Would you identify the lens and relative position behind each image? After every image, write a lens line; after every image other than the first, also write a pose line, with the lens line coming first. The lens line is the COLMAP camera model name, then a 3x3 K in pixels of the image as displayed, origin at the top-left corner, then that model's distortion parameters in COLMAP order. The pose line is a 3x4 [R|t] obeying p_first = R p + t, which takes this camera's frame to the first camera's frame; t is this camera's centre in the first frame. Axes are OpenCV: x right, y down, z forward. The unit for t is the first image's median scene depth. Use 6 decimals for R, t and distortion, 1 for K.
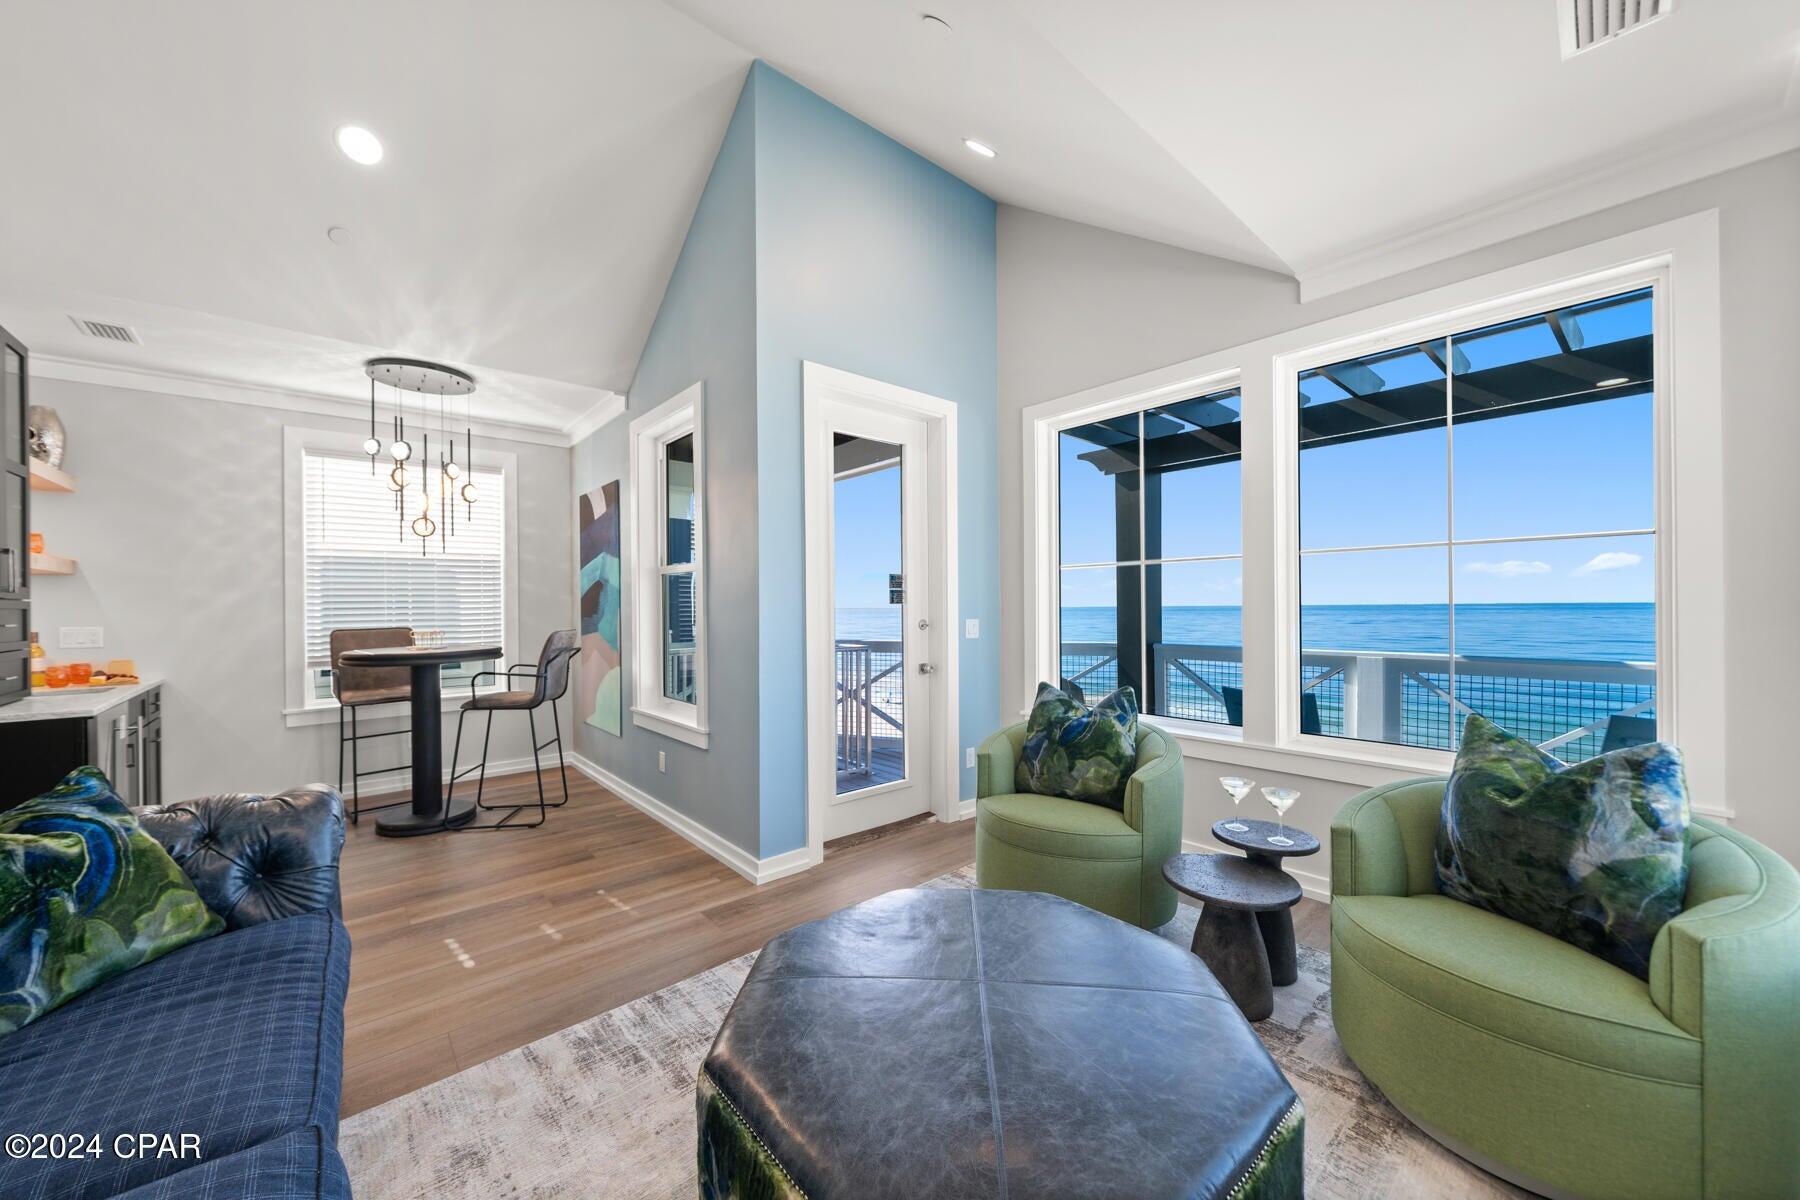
lens RADIAL K [[760.2, 0, 900.0], [0, 760.2, 600.0], [0, 0, 1]] dist [0.084702, 0.000007]
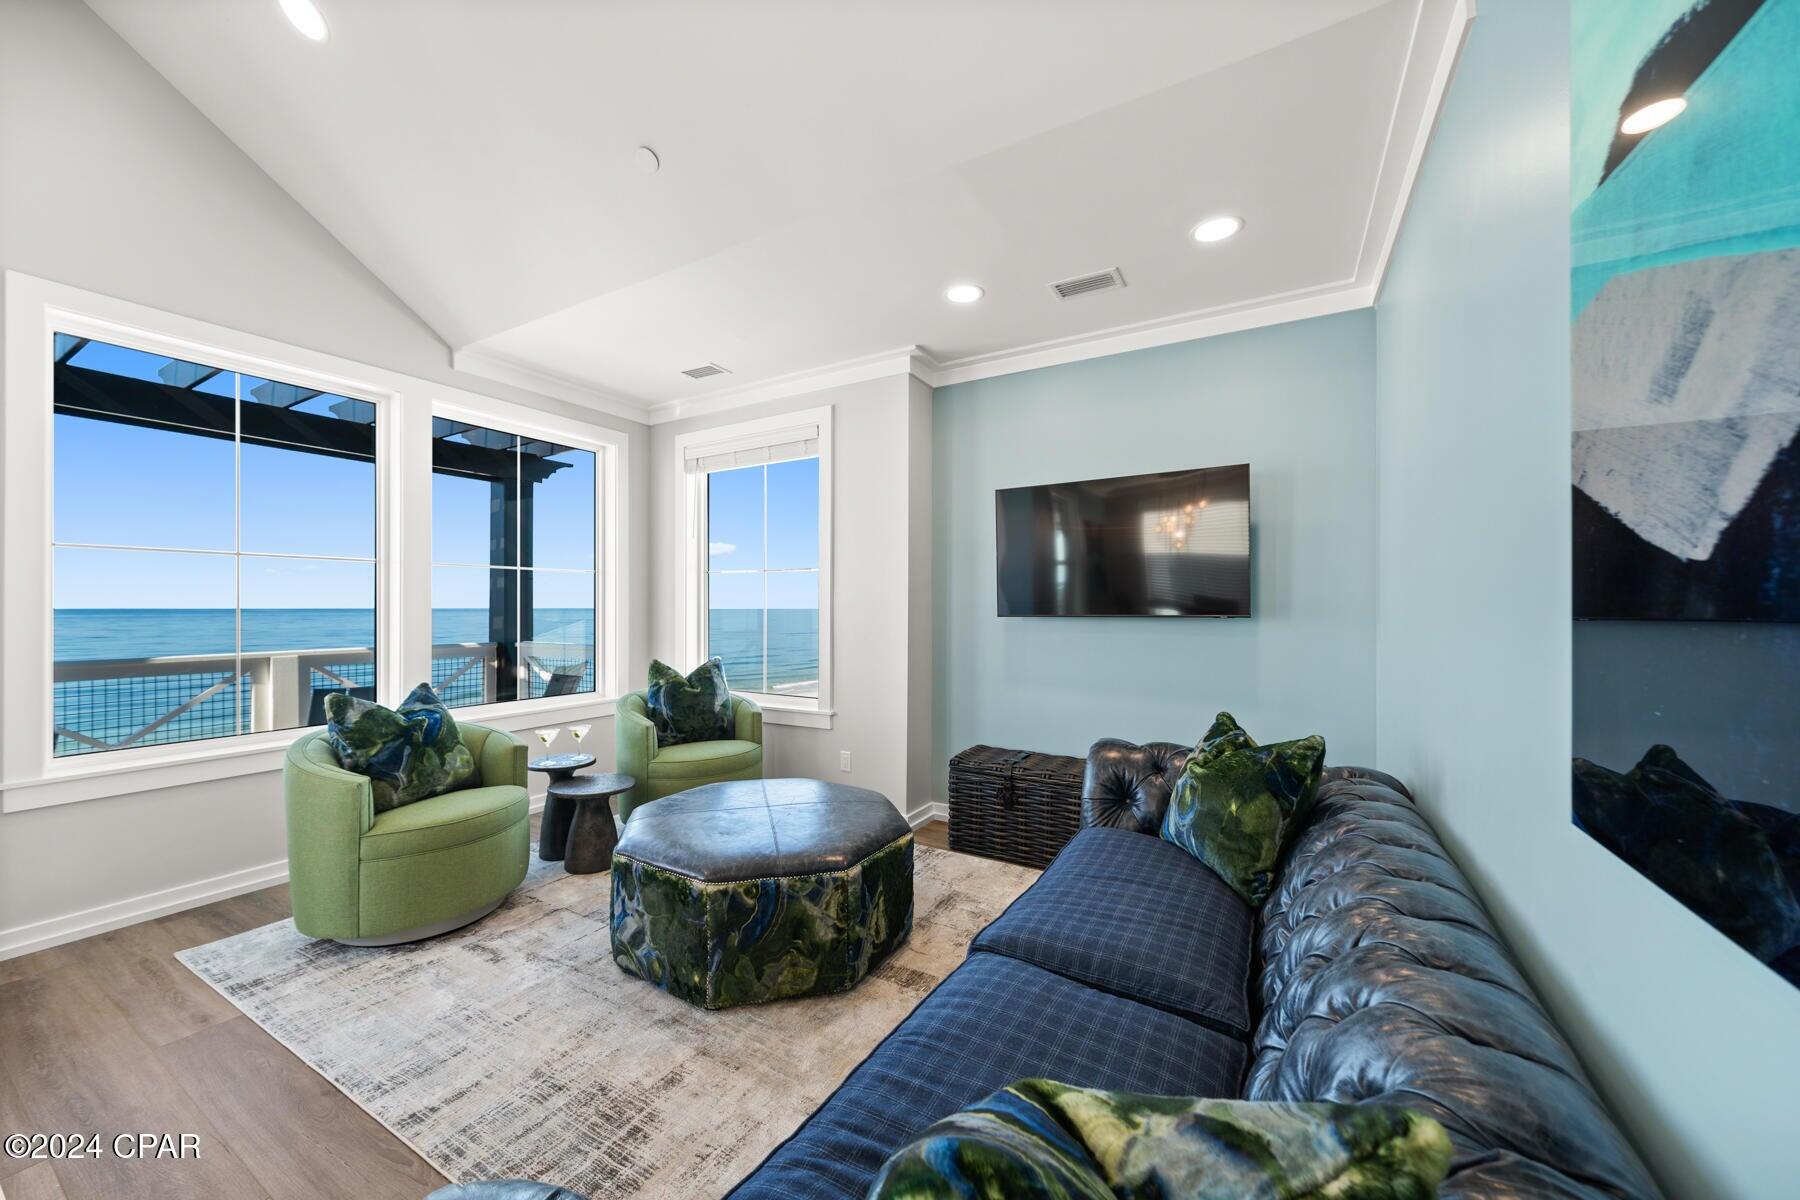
lens RADIAL K [[760.2, 0, 900.0], [0, 760.2, 600.0], [0, 0, 1]] dist [0.084702, 0.000007]
pose [[-0.368767, 0.014521, 0.929409, -0.982729], [-0.000062, 0.999878, -0.015647, 0.019080], [-0.929522, -0.005827, -0.368721, 0.834052]]
